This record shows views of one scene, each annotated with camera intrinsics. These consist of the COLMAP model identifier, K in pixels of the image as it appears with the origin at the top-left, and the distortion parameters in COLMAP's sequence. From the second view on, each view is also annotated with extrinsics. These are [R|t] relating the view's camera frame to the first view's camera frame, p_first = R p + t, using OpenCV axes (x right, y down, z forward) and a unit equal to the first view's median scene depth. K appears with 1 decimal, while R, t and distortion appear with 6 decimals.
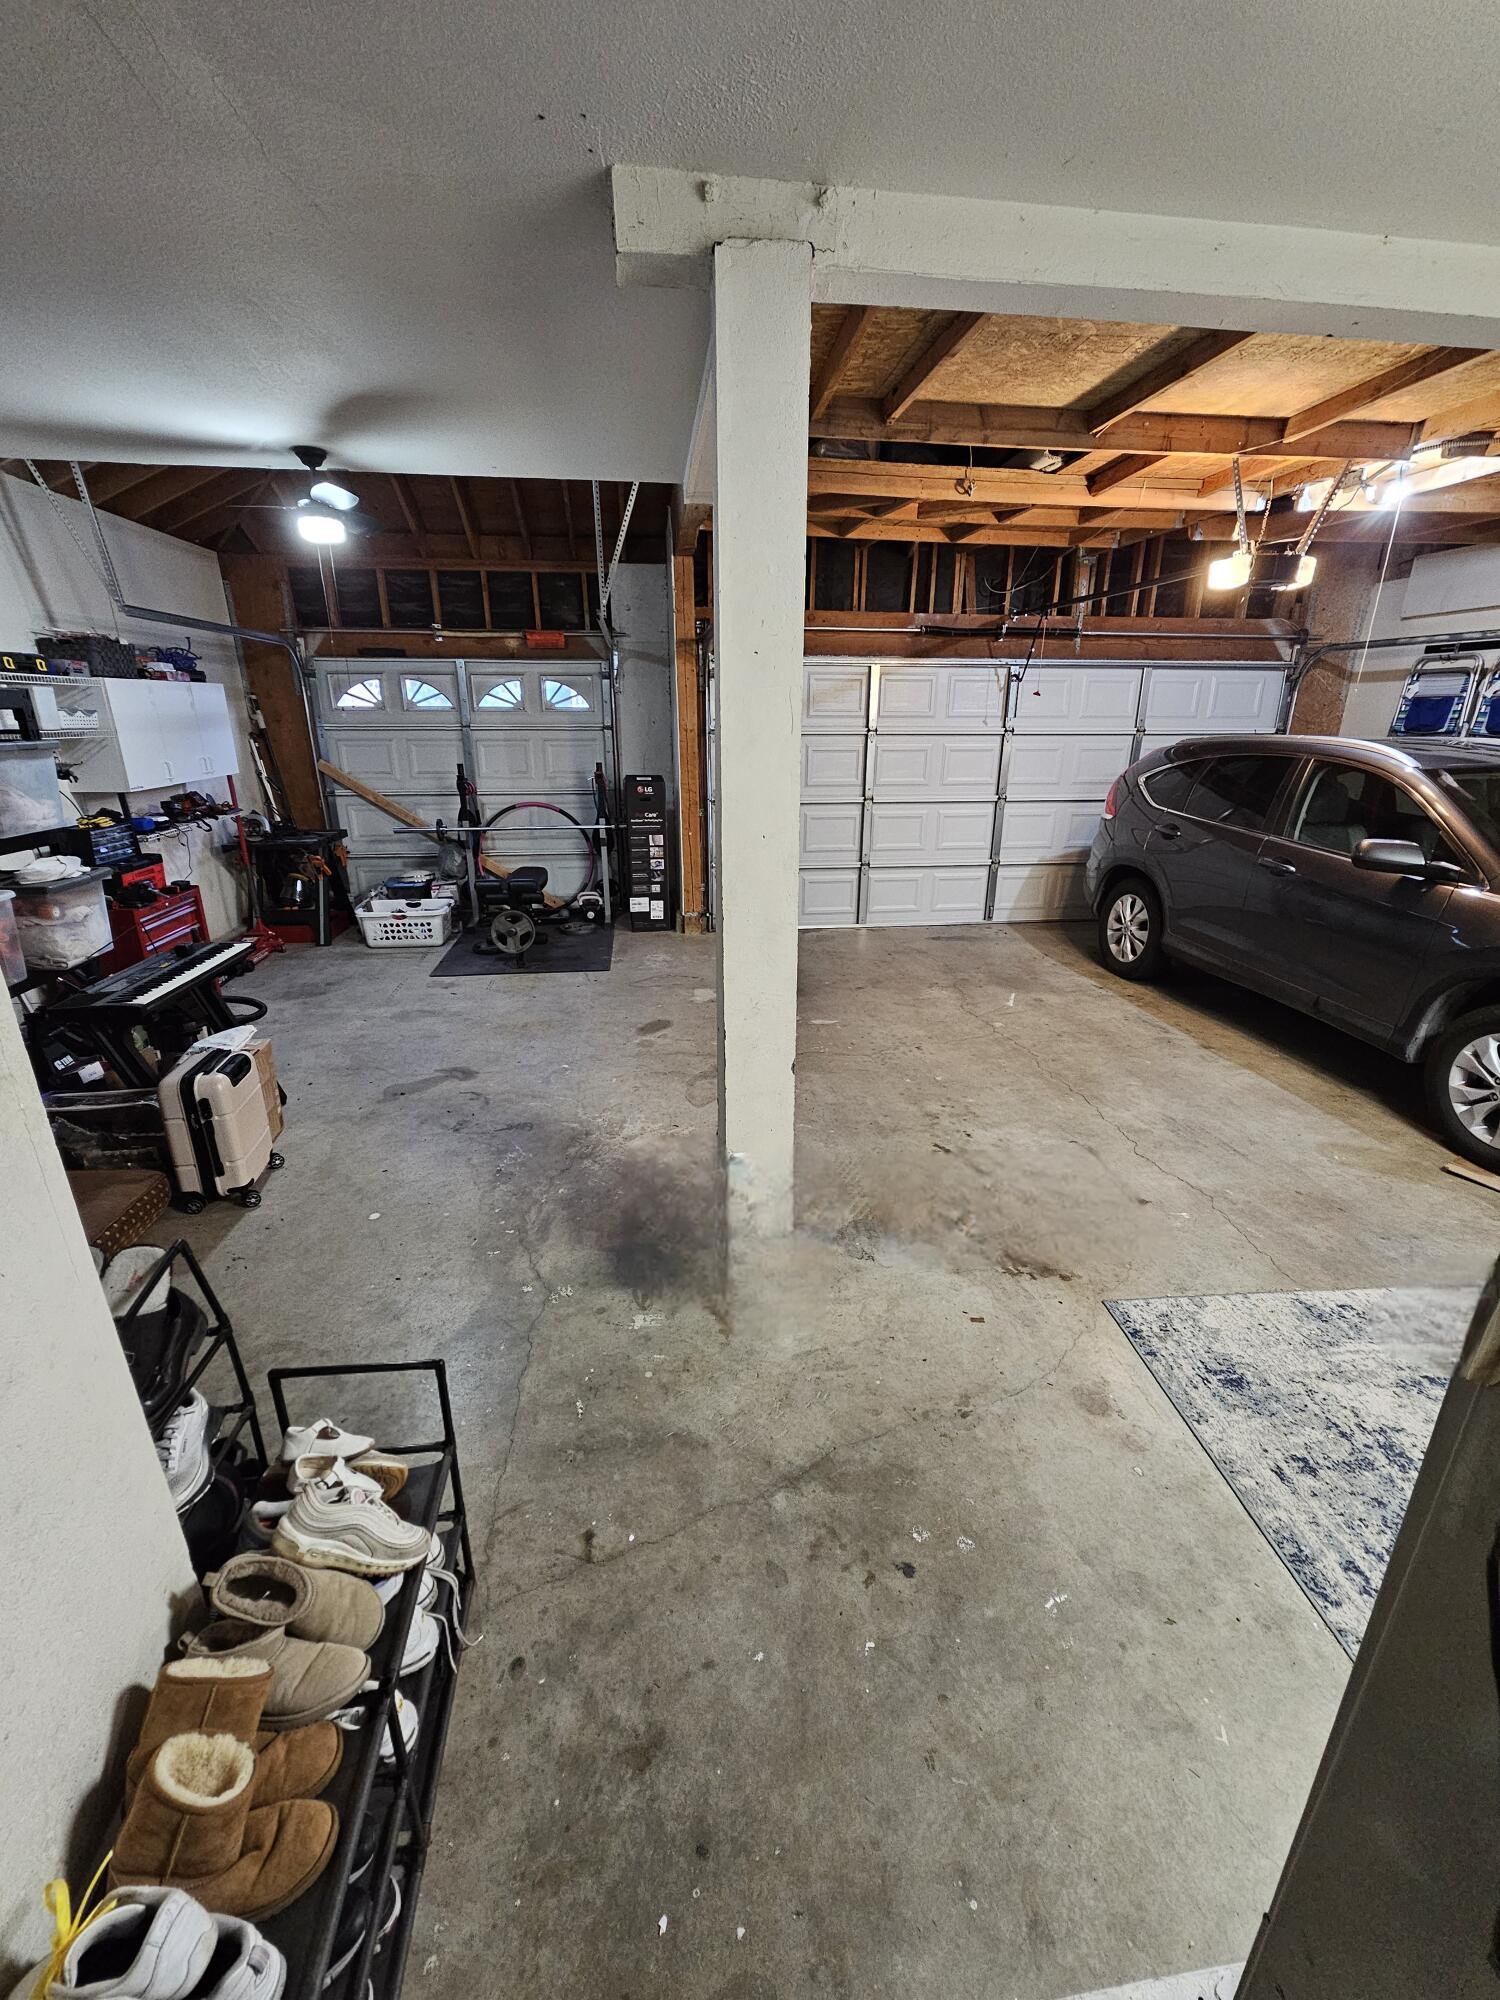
lens RADIAL K [[823.9, 0, 750.0], [0, 823.9, 1000.0], [0, 0, 1]] dist [-0.000249, -0.000136]
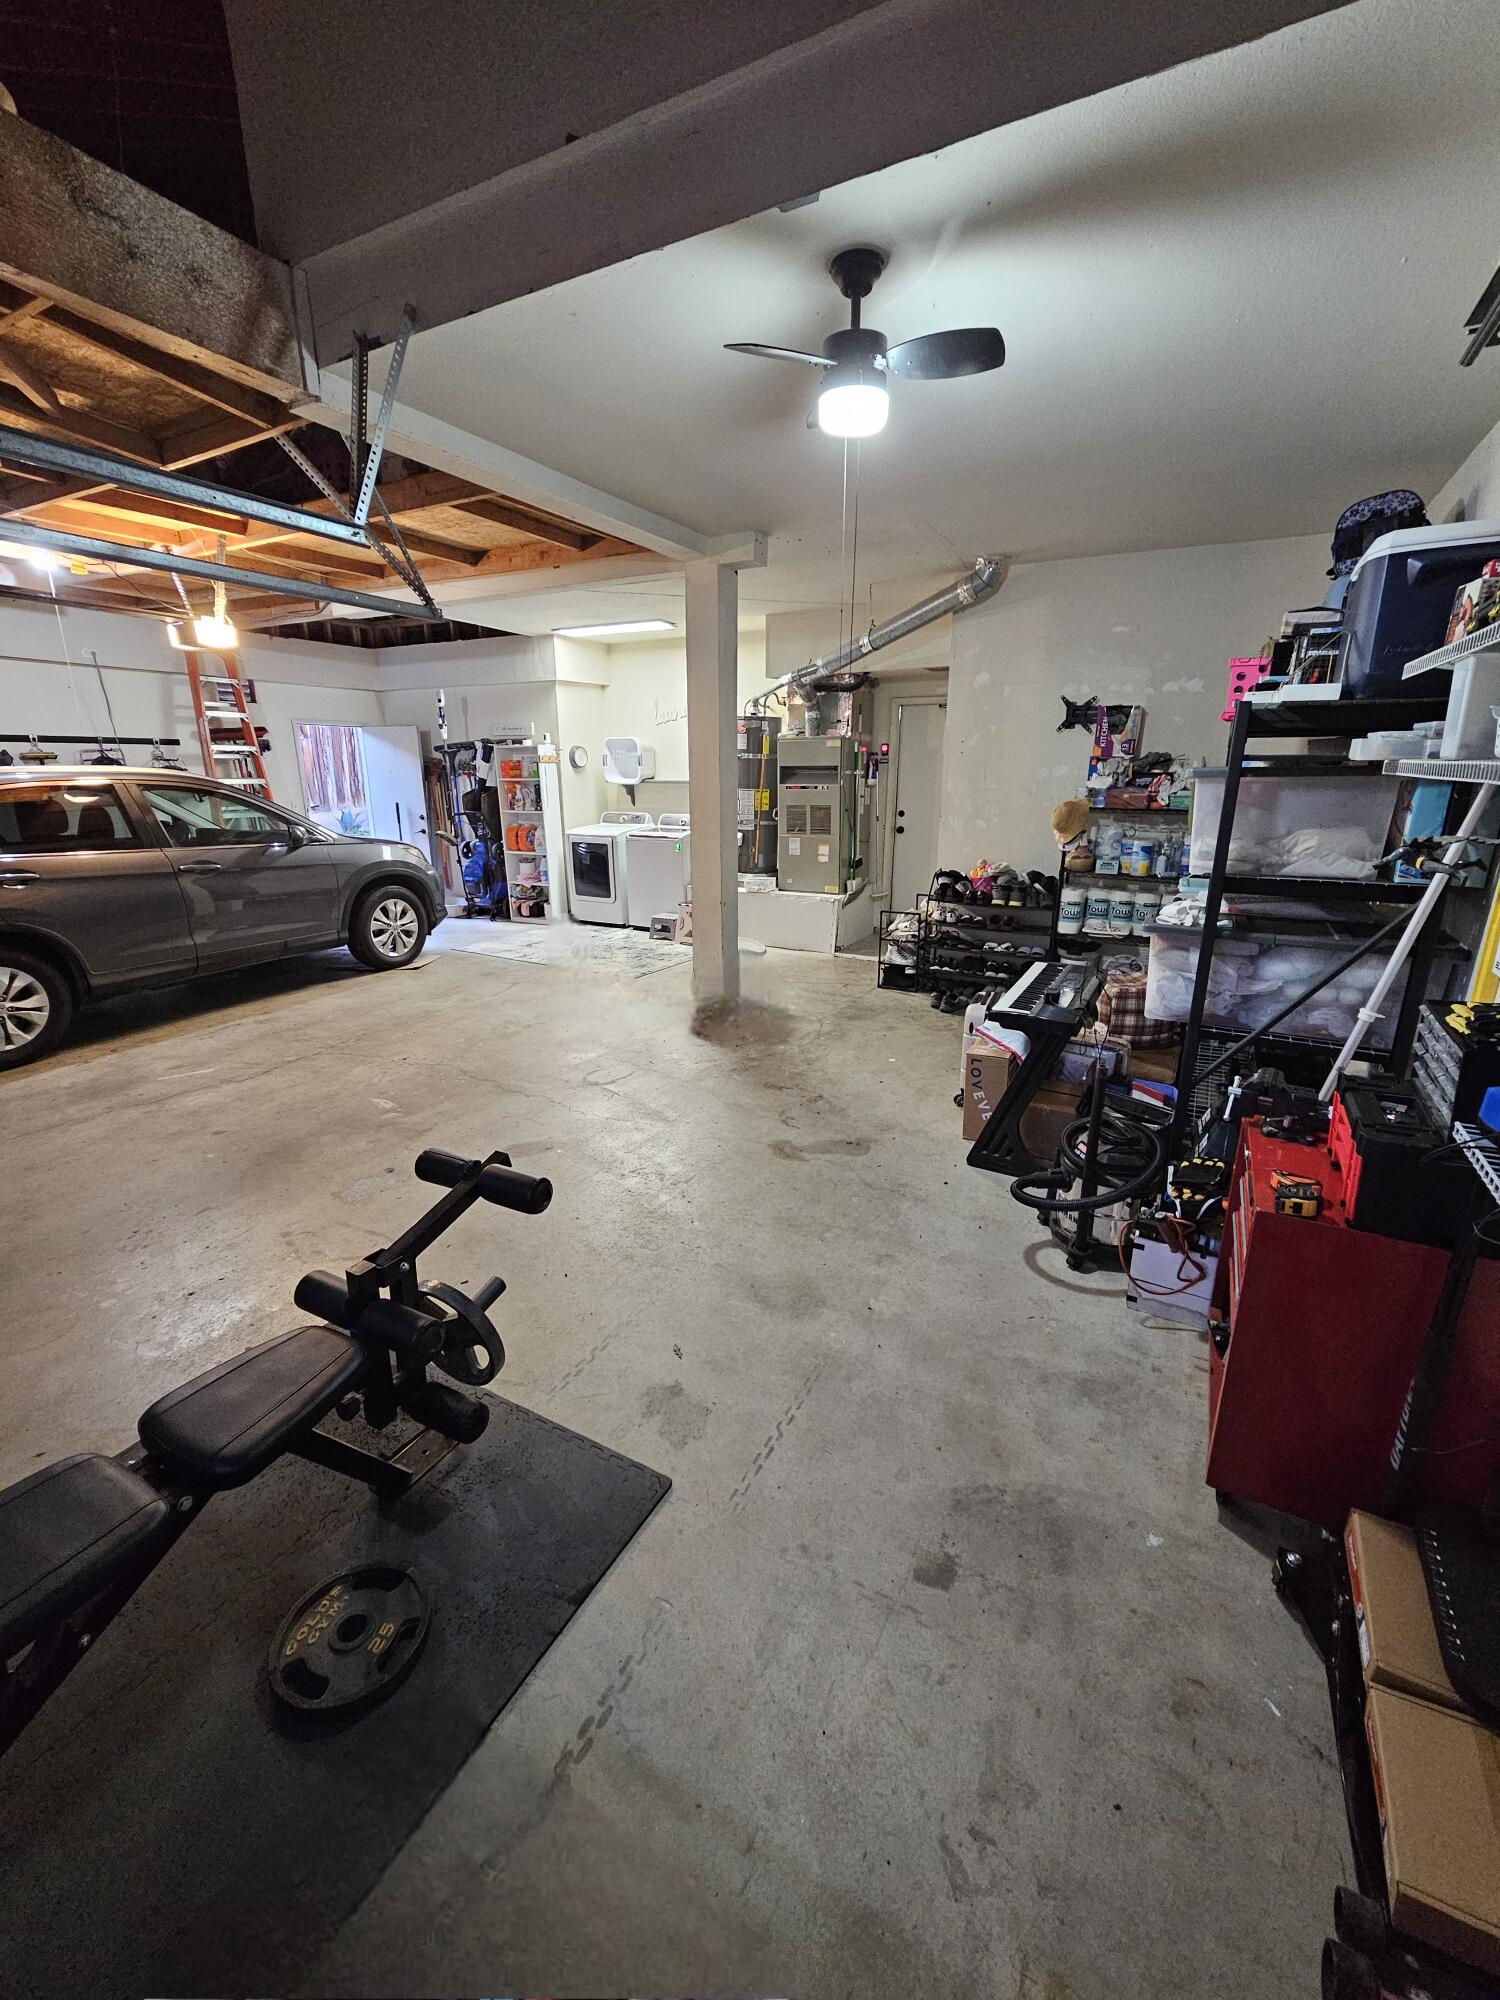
lens RADIAL K [[823.9, 0, 750.0], [0, 823.9, 1000.0], [0, 0, 1]] dist [-0.000249, -0.000136]
pose [[-0.811167, -0.164129, 0.561311, -0.639152], [0.189948, 0.833828, 0.518314, -0.407833], [-0.553107, 0.527060, -0.645198, 1.223658]]
